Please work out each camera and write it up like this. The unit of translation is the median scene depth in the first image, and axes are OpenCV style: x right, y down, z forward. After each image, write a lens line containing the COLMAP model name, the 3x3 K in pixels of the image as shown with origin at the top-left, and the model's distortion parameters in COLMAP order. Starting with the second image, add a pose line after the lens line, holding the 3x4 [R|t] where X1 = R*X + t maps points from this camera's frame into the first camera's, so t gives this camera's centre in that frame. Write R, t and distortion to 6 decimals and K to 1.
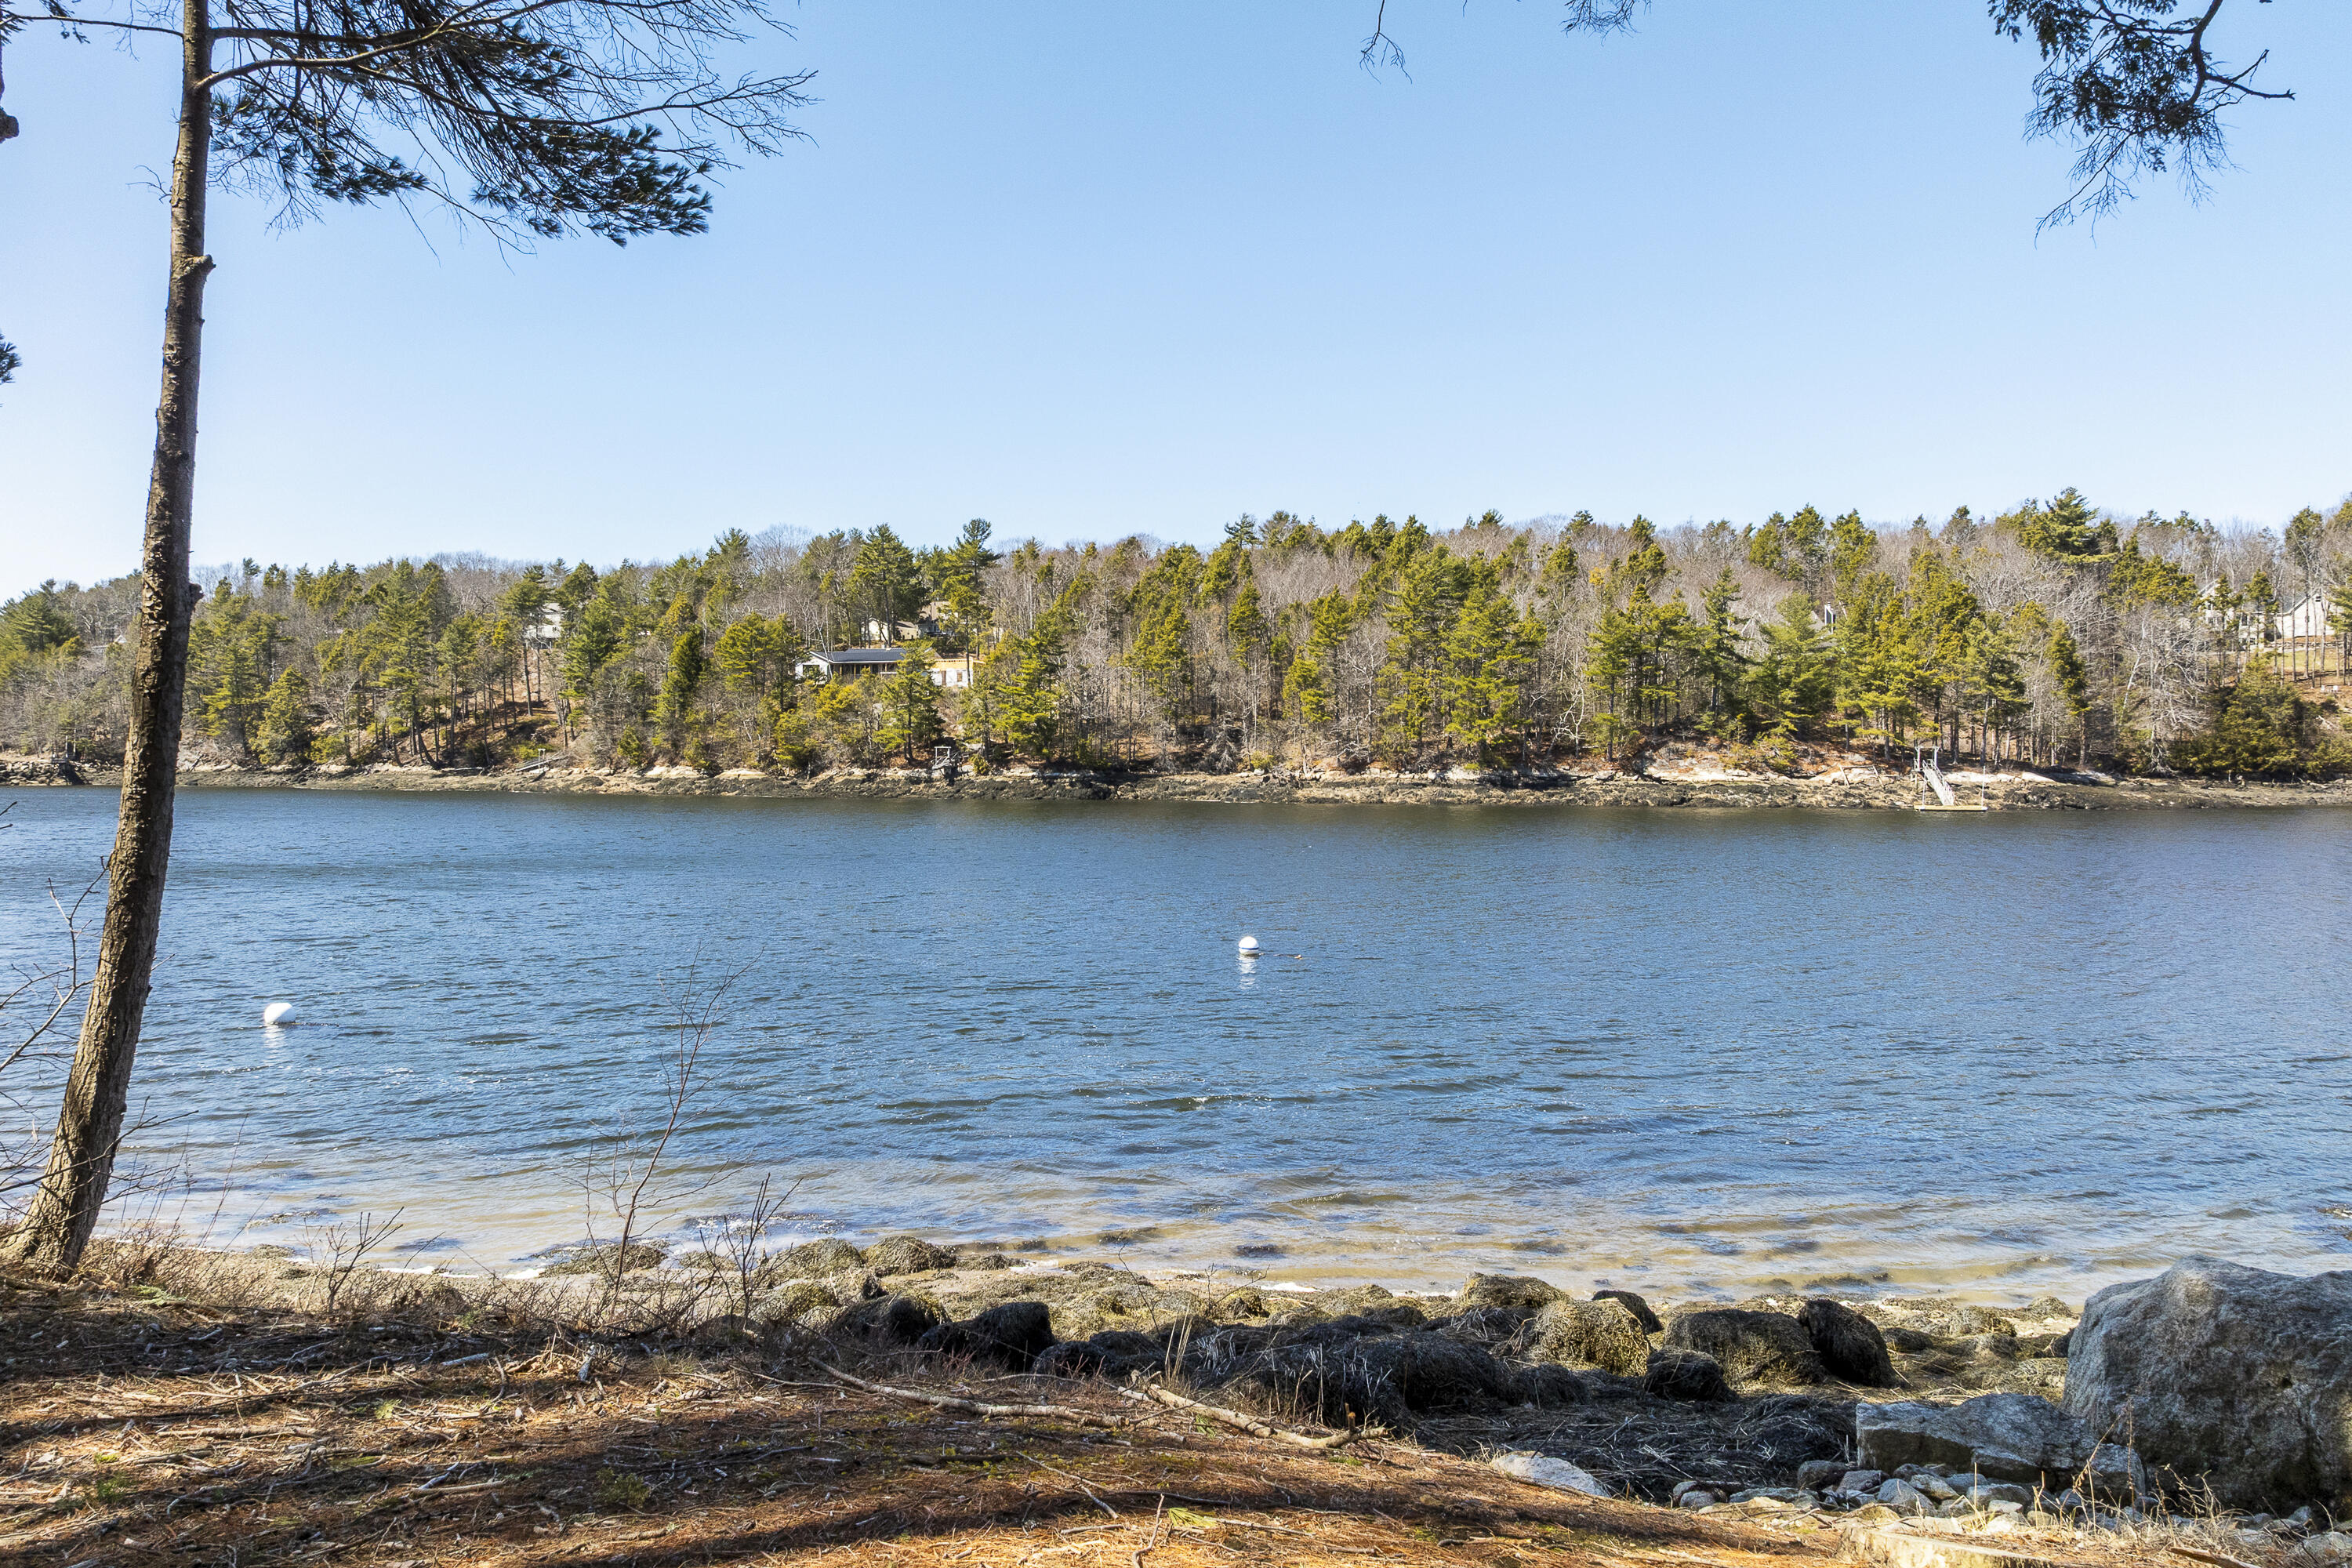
lens RADIAL K [[1653.3, 0, 1176.3], [0, 1653.3, 786.0], [0, 0, 1]] dist [-0.008894, -0.001715]
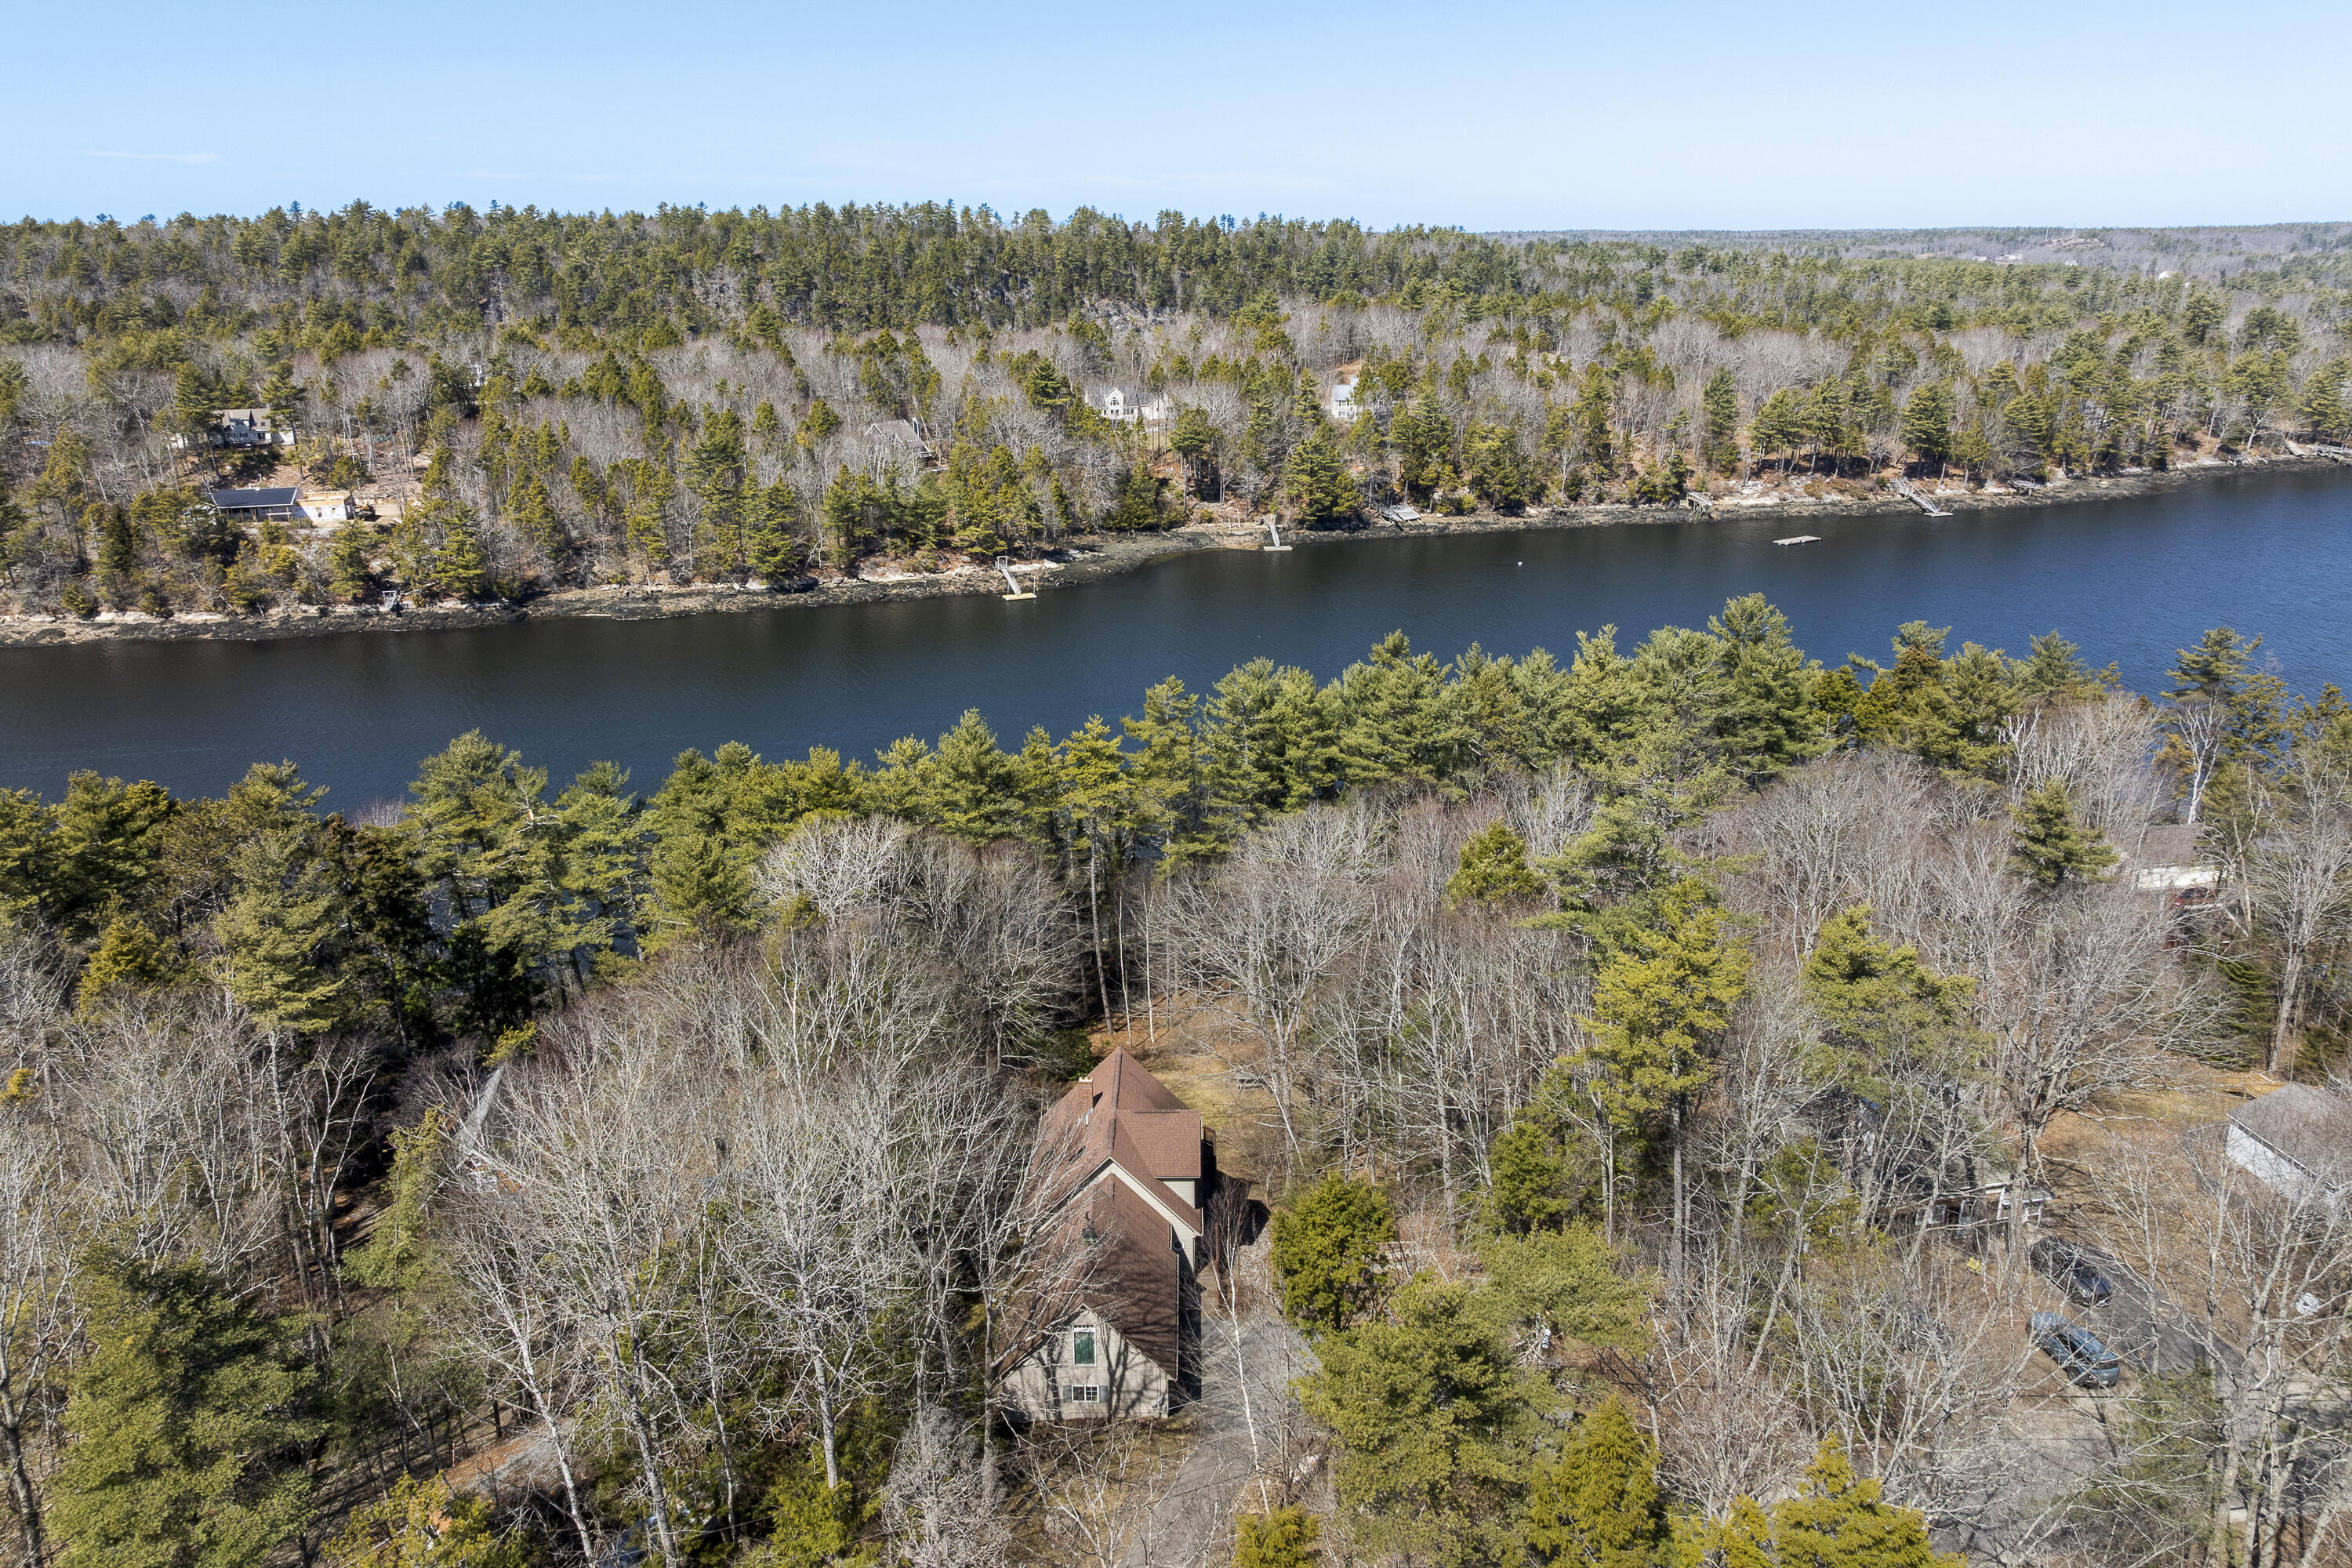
lens RADIAL K [[1653.3, 0, 1175.2], [0, 1653.3, 784.1], [0, 0, 1]] dist [-0.008894, -0.001715]
pose [[0.801123, -0.191940, 0.566887, -0.488404], [-0.004030, 0.945429, 0.325804, -0.373066], [-0.598486, -0.263294, 0.756632, -0.599673]]
